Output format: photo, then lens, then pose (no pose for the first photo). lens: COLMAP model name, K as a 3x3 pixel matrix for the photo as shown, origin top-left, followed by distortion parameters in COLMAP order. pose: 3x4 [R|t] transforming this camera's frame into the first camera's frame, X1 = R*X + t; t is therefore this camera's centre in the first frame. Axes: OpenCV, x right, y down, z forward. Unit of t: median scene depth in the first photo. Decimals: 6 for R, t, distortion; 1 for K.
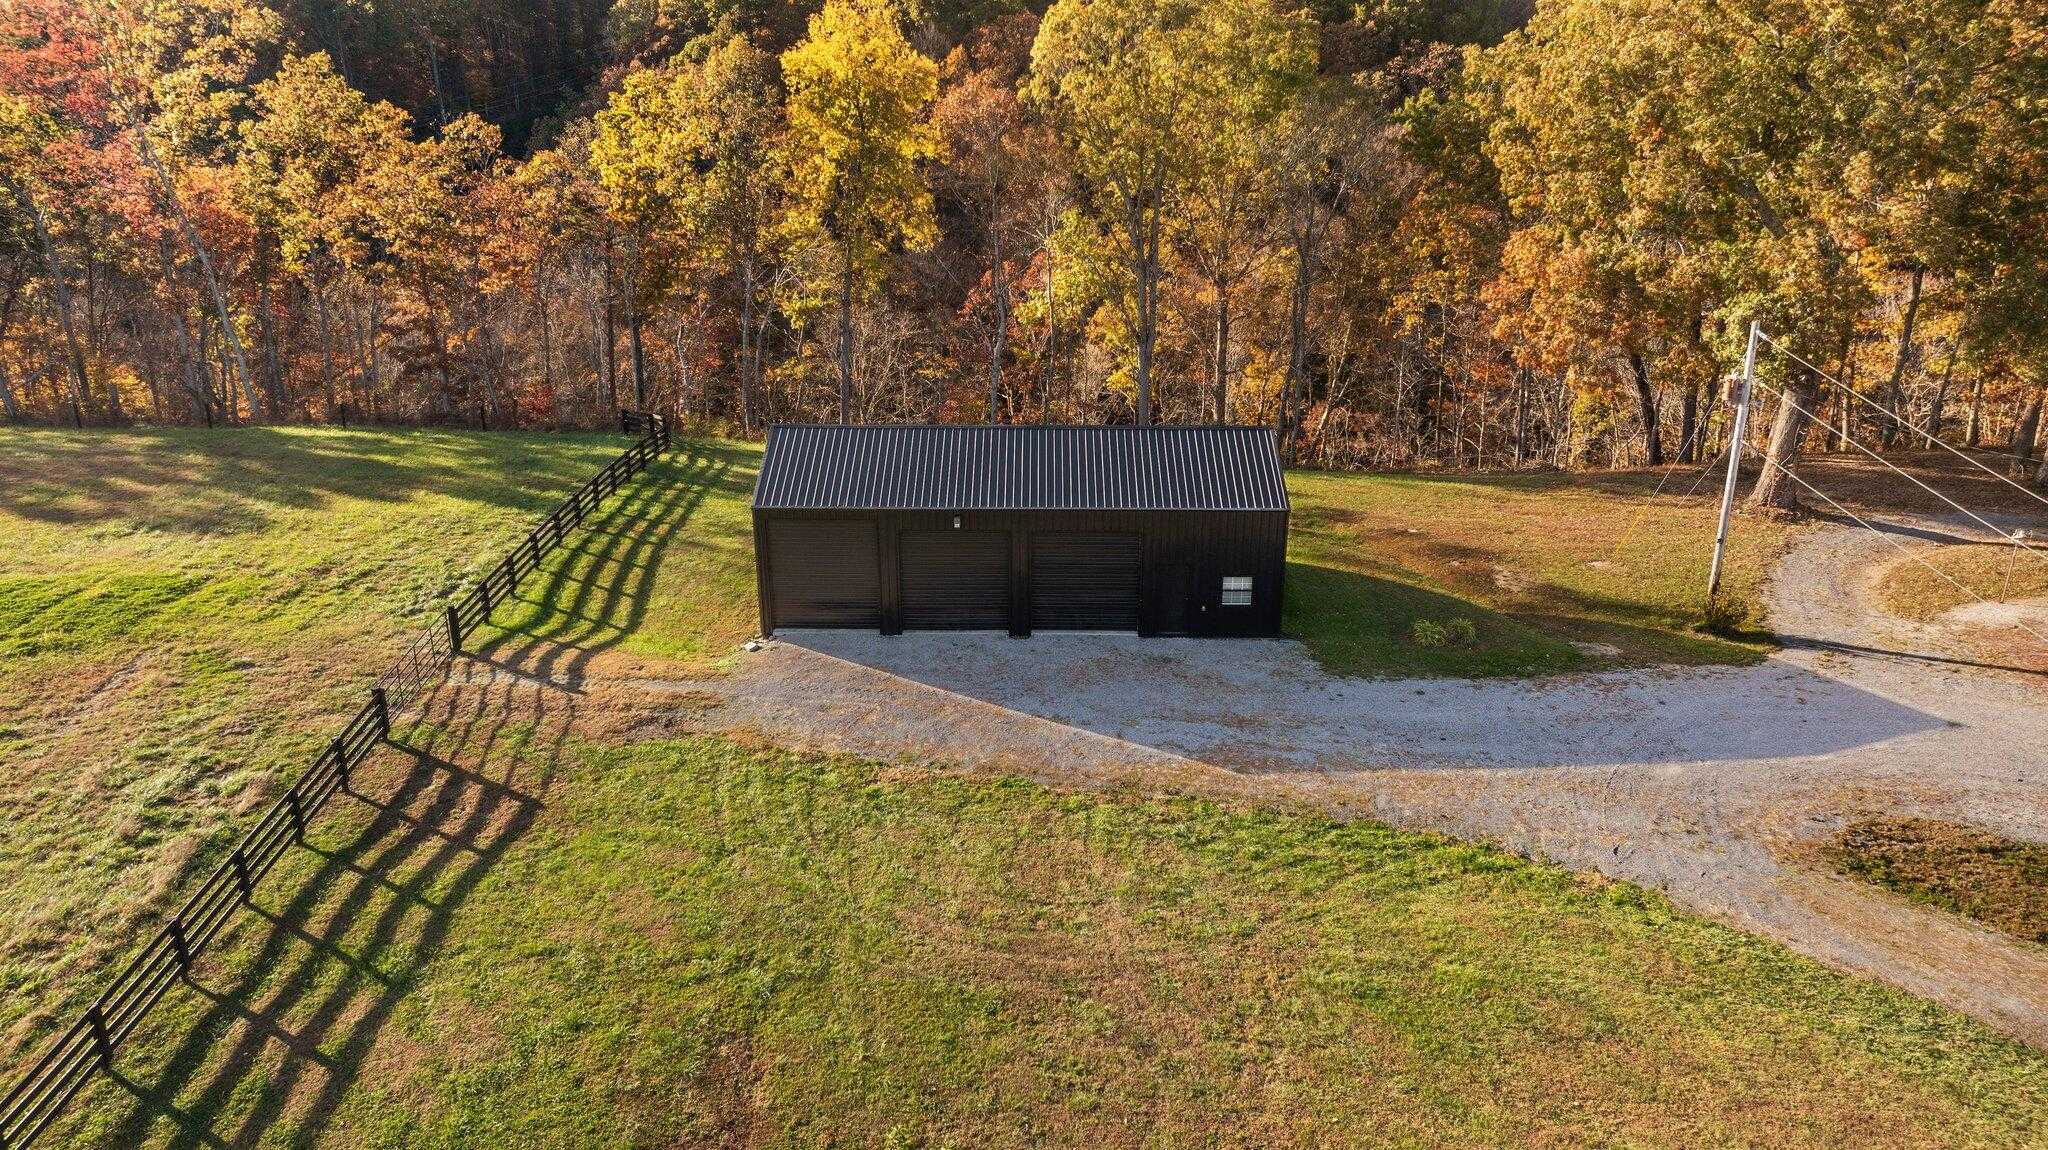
lens RADIAL K [[1447.0, 0, 1036.1], [0, 1447.0, 581.7], [0, 0, 1]] dist [-0.026486, 0.027523]
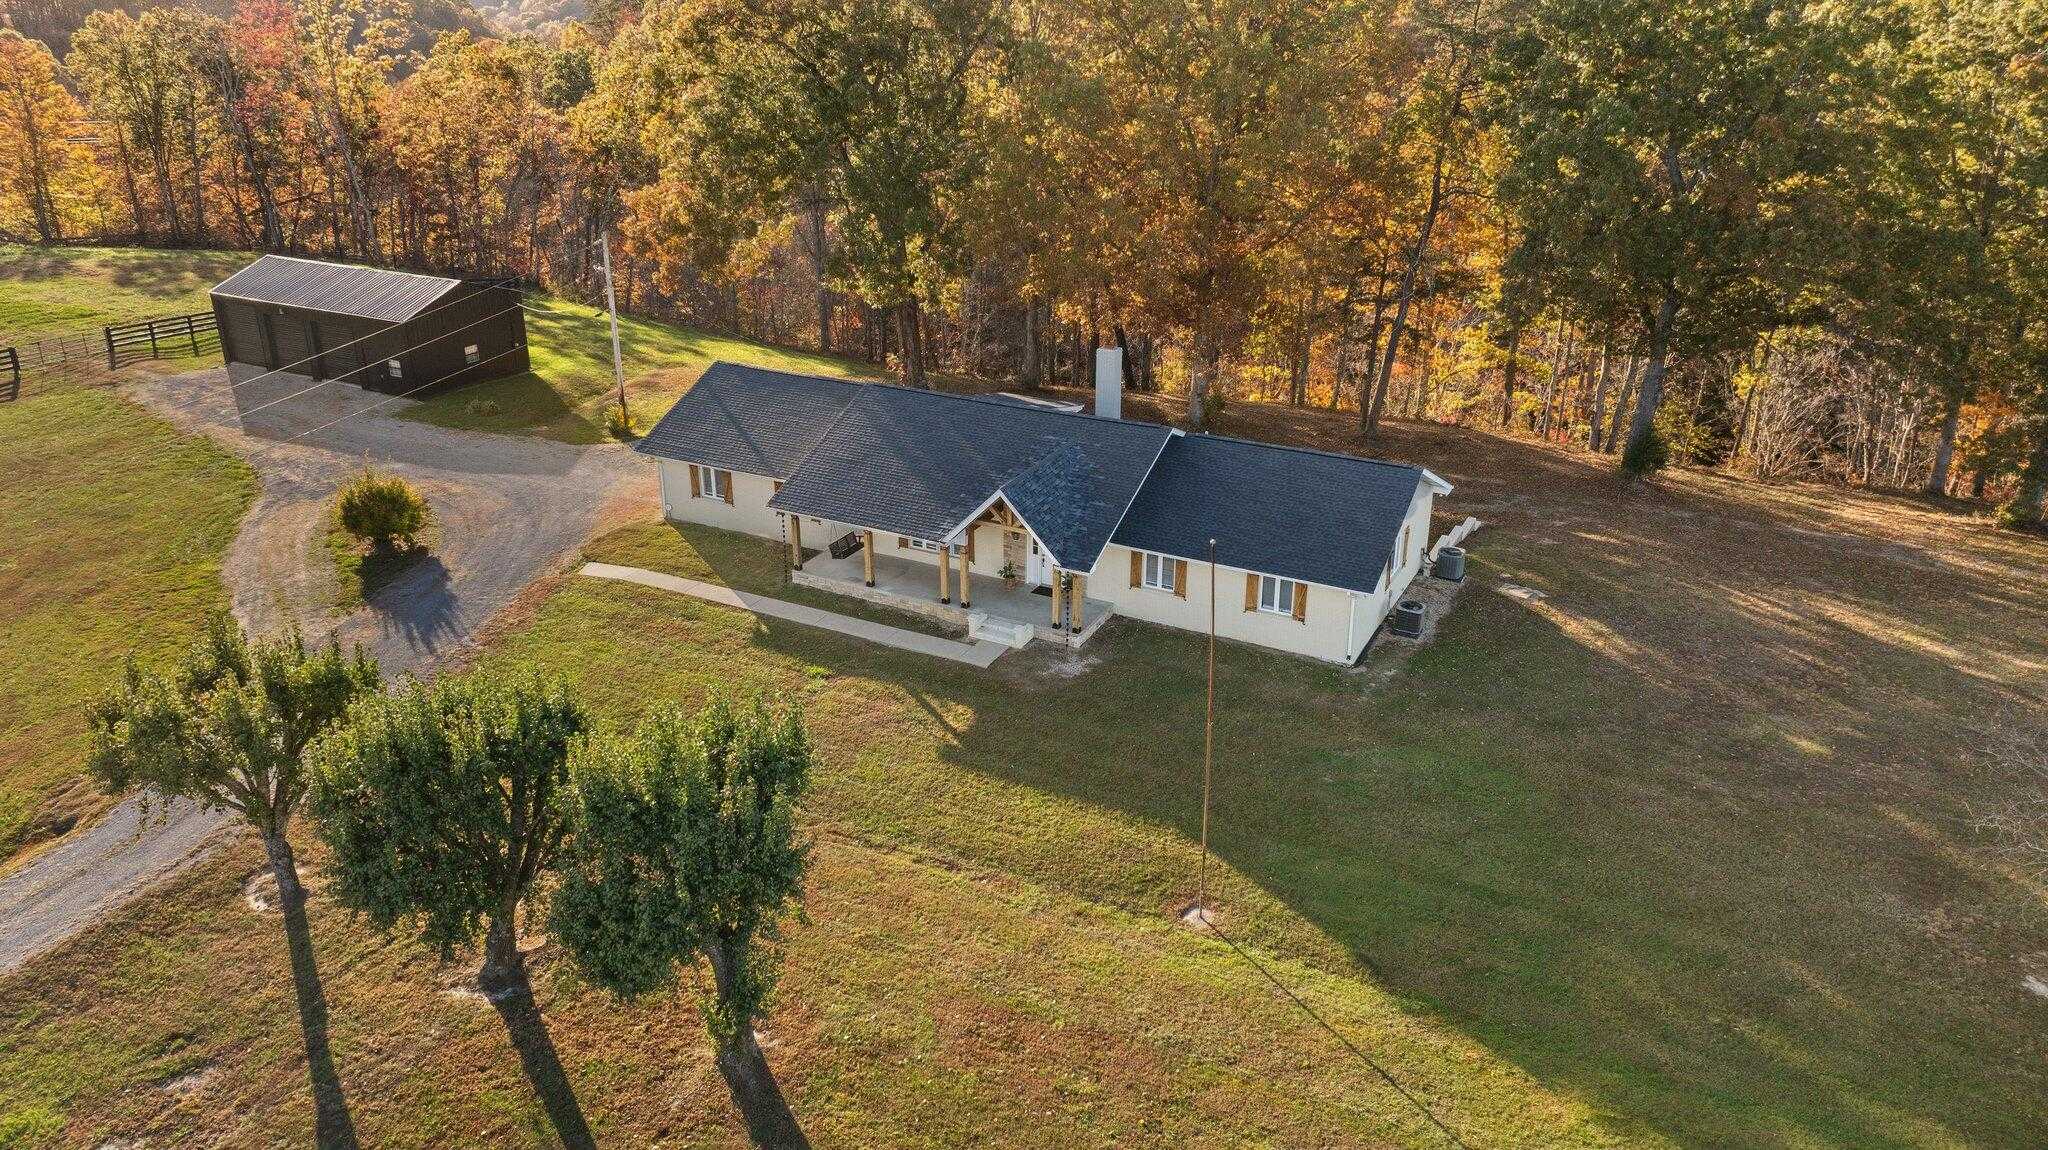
lens RADIAL K [[1439.8, 0, 1027.0], [0, 1439.8, 580.5], [0, 0, 1]] dist [-0.027184, 0.014037]
pose [[0.889830, 0.182883, -0.418038, 1.579673], [-0.171237, 0.983046, 0.065569, 0.014343], [0.422942, 0.013239, 0.906060, -0.245390]]
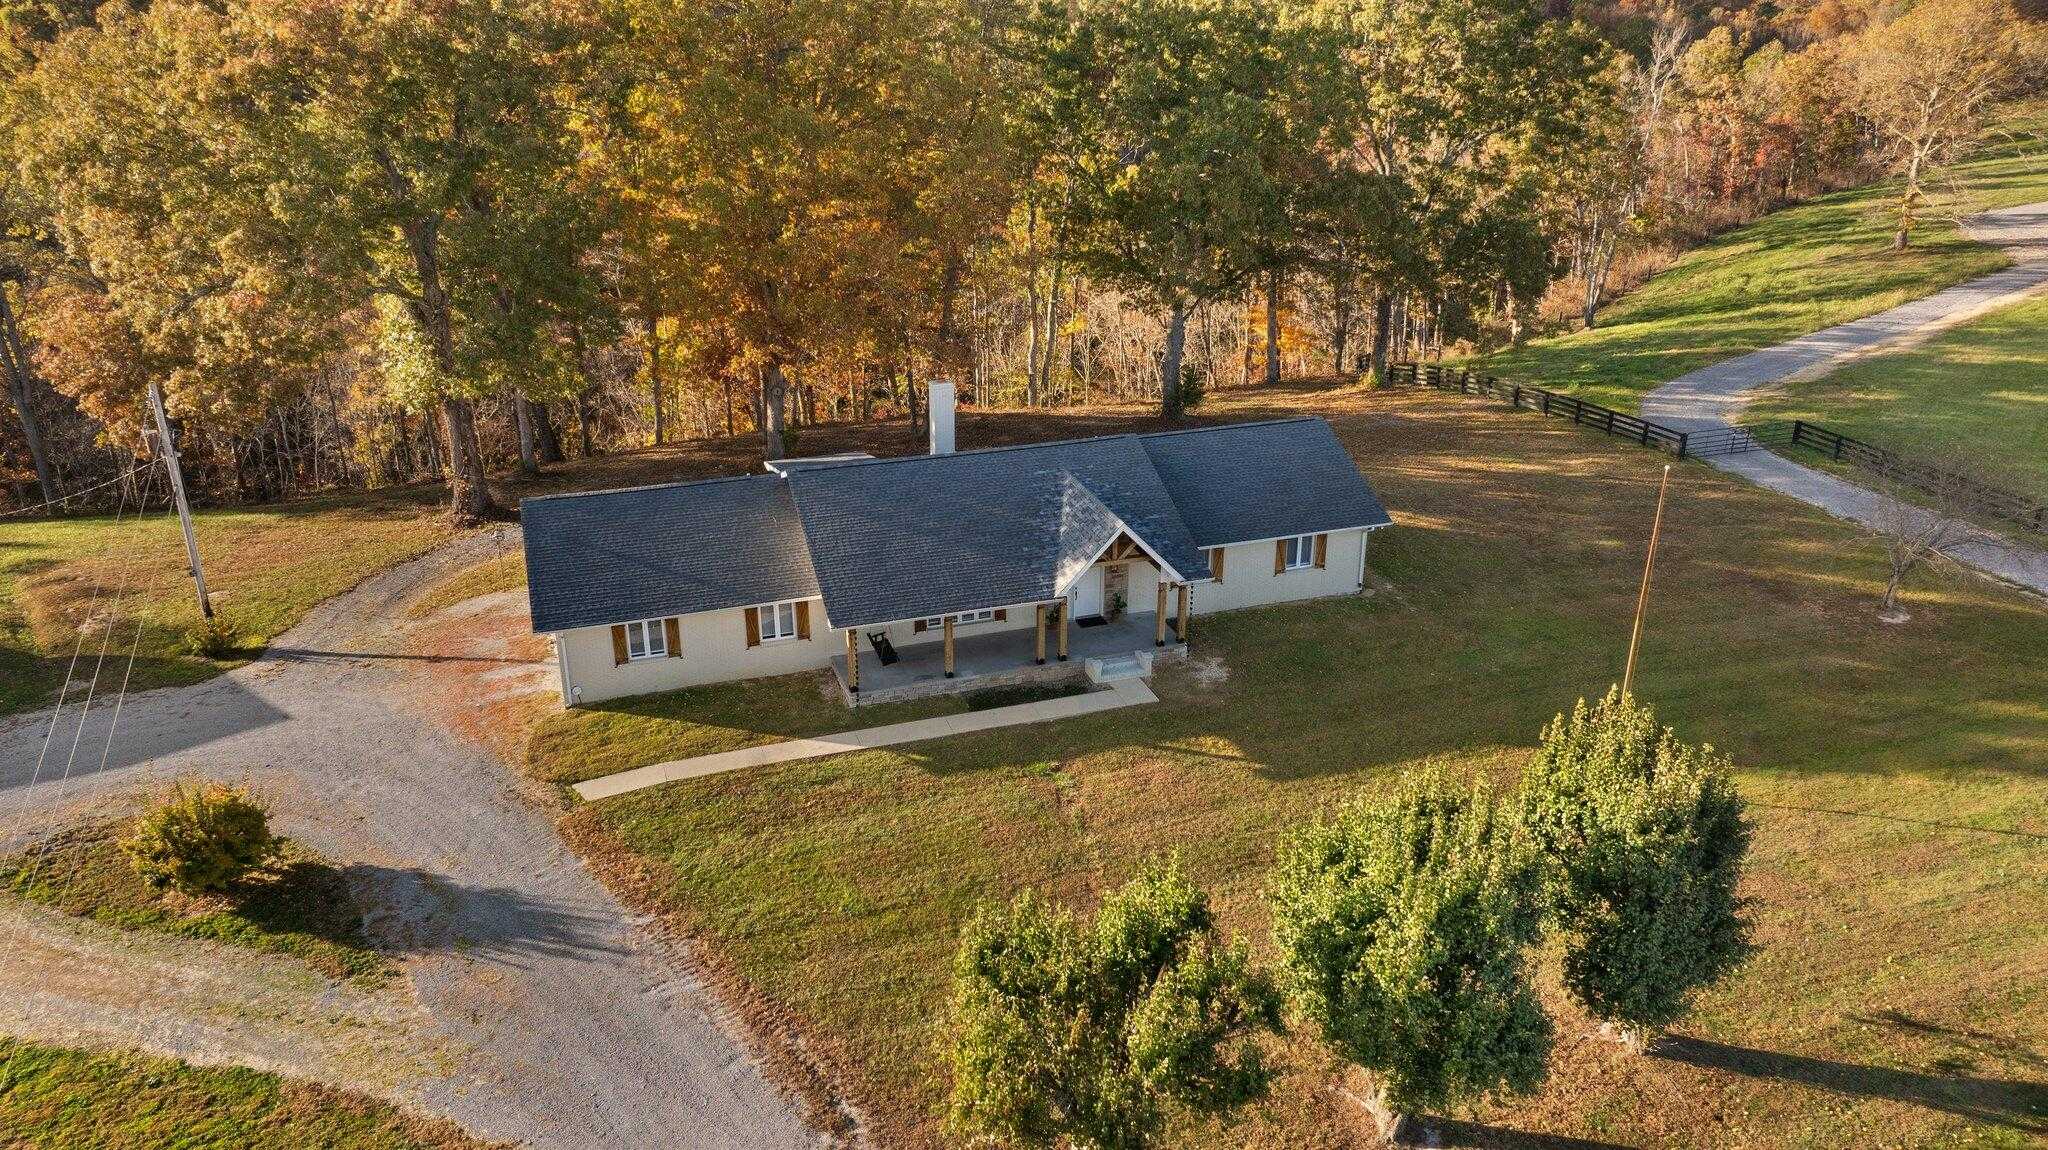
lens RADIAL K [[1443.0, 0, 1034.9], [0, 1443.0, 591.0], [0, 0, 1]] dist [-0.018366, 0.006330]
pose [[0.942015, -0.130655, 0.309089, 0.742176], [0.122079, 0.991406, 0.047015, 0.012333], [-0.312576, -0.006556, 0.949870, -0.264930]]
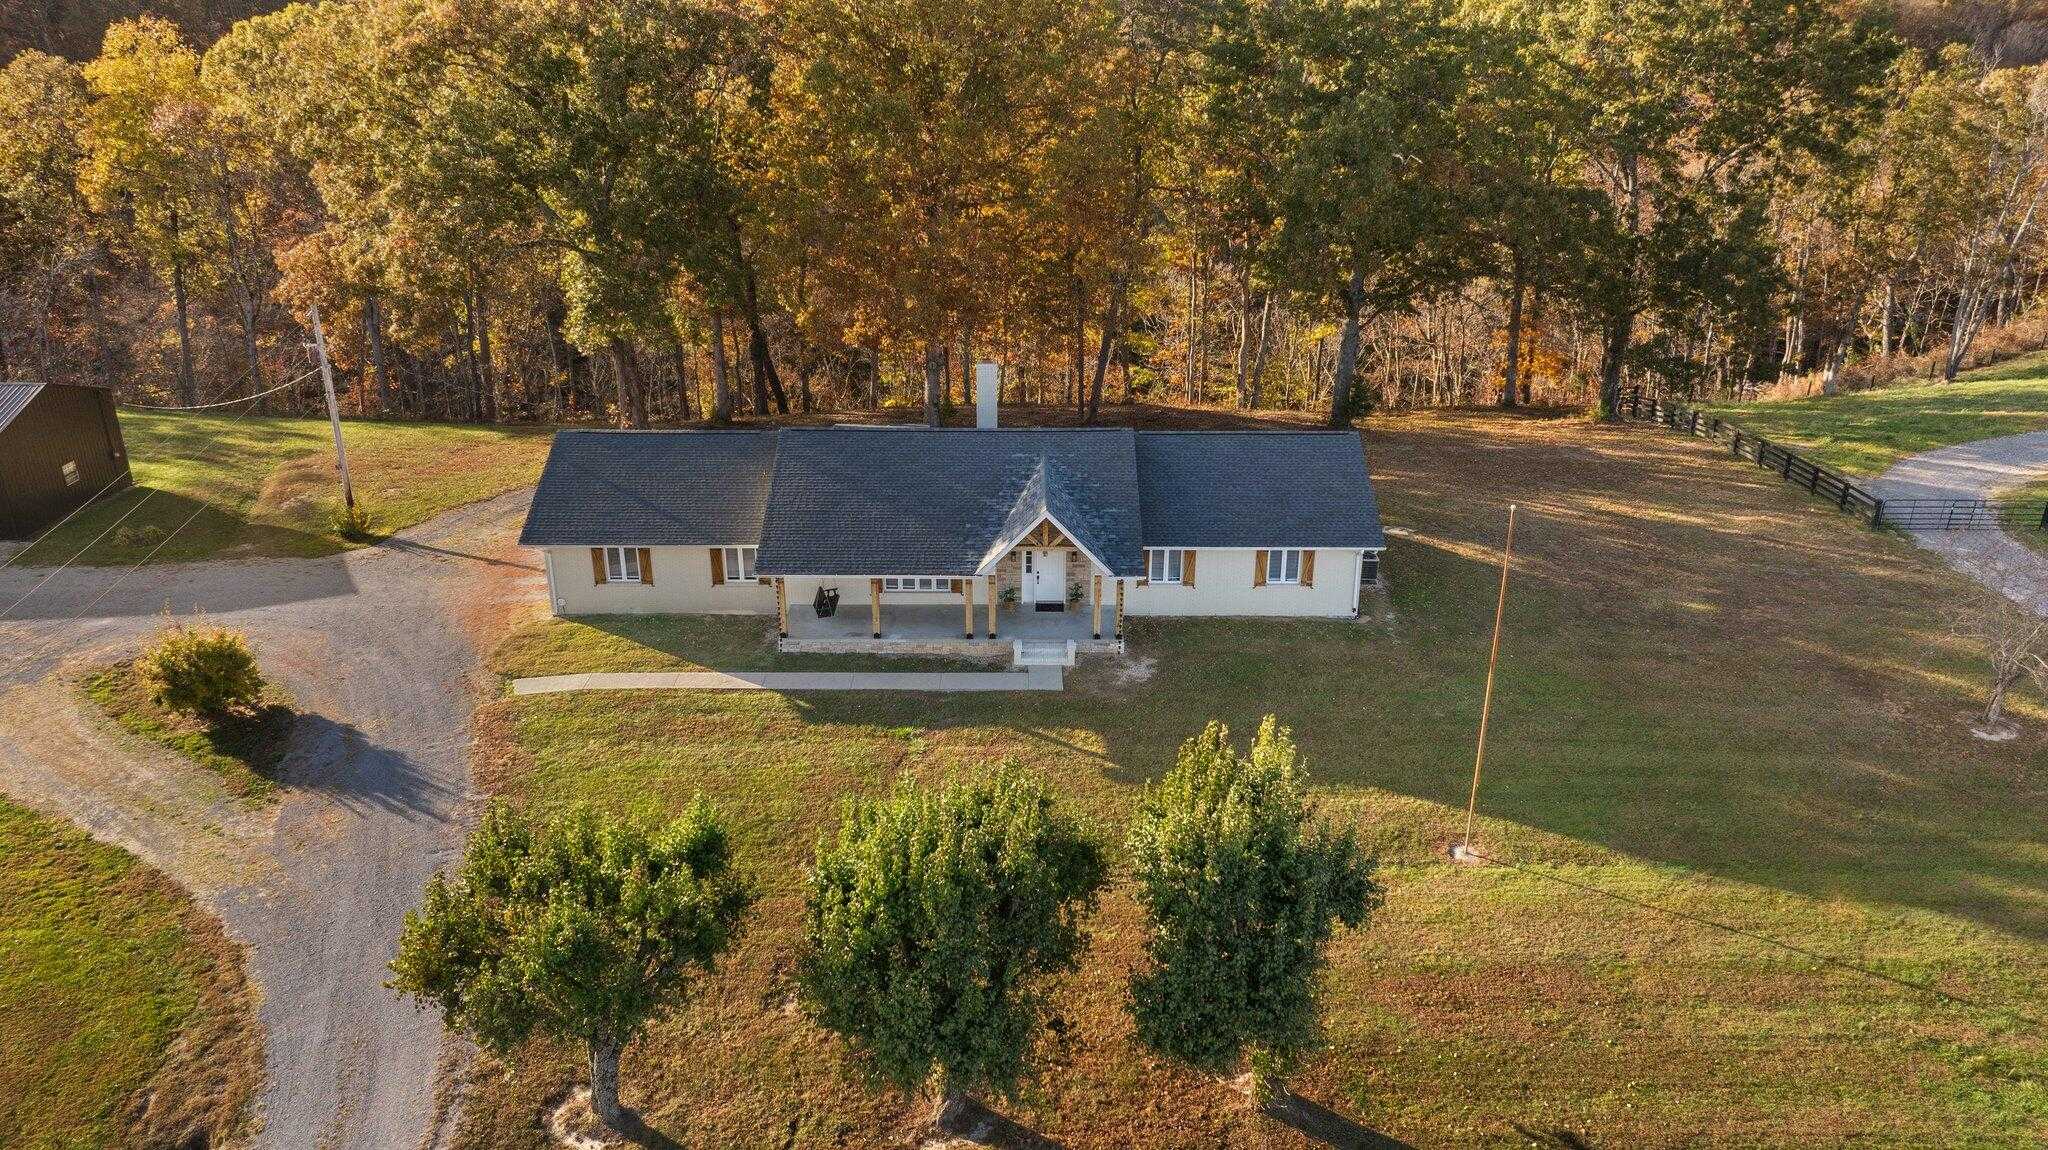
lens RADIAL K [[1443.0, 0, 1030.3], [0, 1443.0, 590.0], [0, 0, 1]] dist [-0.018366, 0.006330]
pose [[0.999938, -0.001167, 0.011040, 1.097510], [0.000859, 0.999612, 0.027846, 0.048857], [-0.011068, -0.027835, 0.999551, -0.345567]]
